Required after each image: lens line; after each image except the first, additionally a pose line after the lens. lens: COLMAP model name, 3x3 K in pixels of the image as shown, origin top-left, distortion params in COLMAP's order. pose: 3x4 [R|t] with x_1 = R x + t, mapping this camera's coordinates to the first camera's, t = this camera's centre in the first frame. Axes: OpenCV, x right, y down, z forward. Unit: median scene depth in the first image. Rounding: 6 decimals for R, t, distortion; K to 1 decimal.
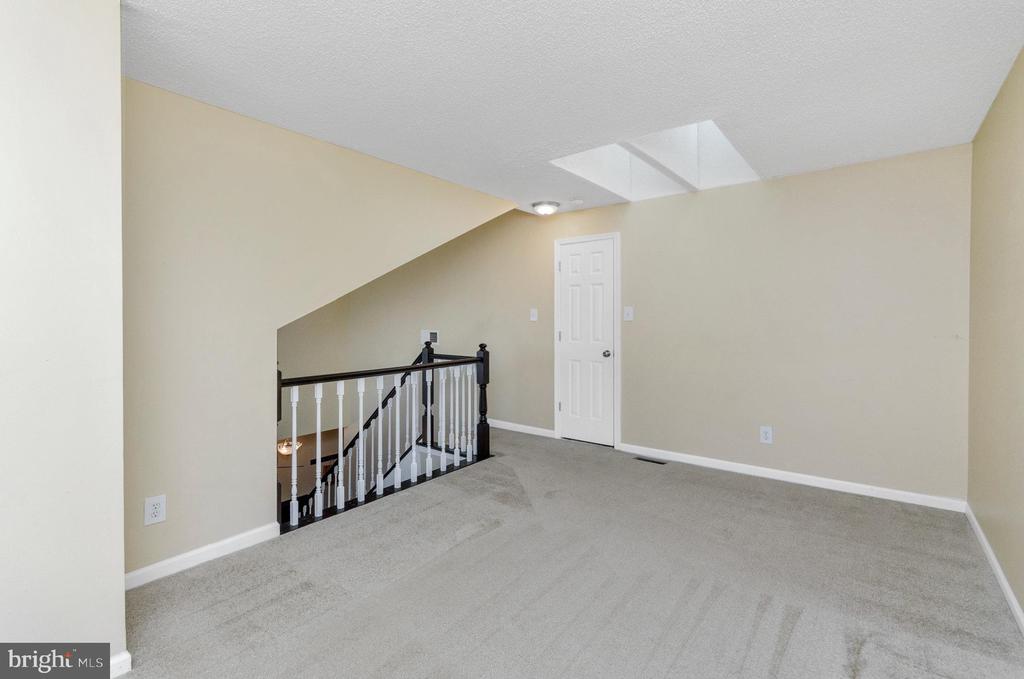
lens RADIAL K [[462.7, 0, 513.1], [0, 462.7, 330.1], [0, 0, 1]] dist [0.001725, 0.000251]
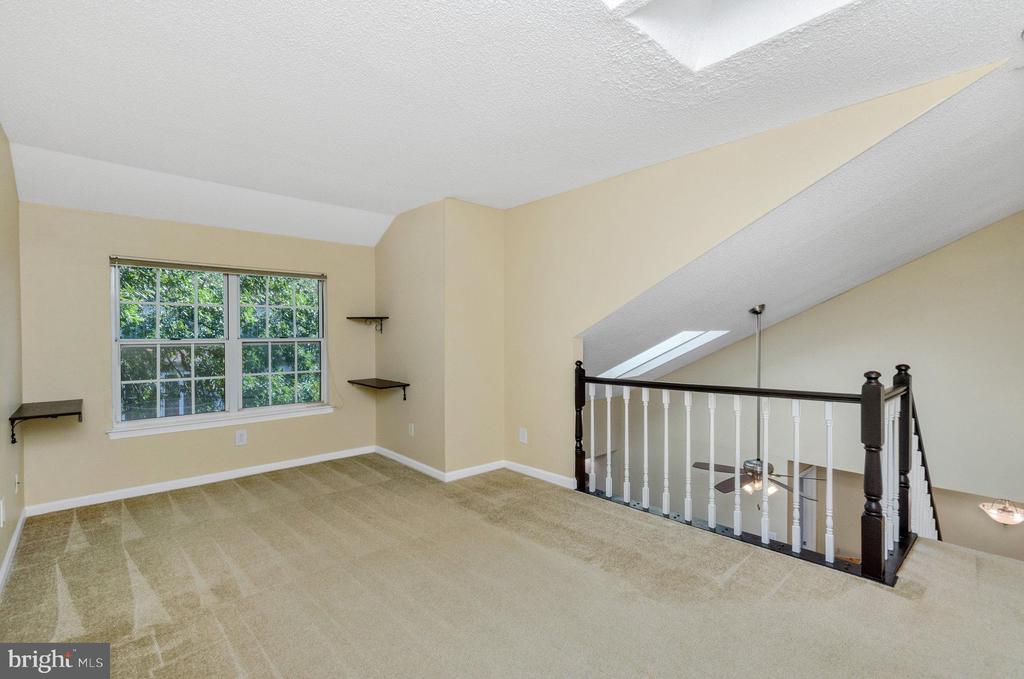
lens RADIAL K [[462.7, 0, 513.1], [0, 462.7, 330.1], [0, 0, 1]] dist [0.001725, 0.000251]
pose [[-0.164762, 0.012430, -0.986255, 0.791206], [0.001631, 0.999923, 0.012329, -0.039867], [0.986332, 0.000423, -0.164769, 0.956692]]
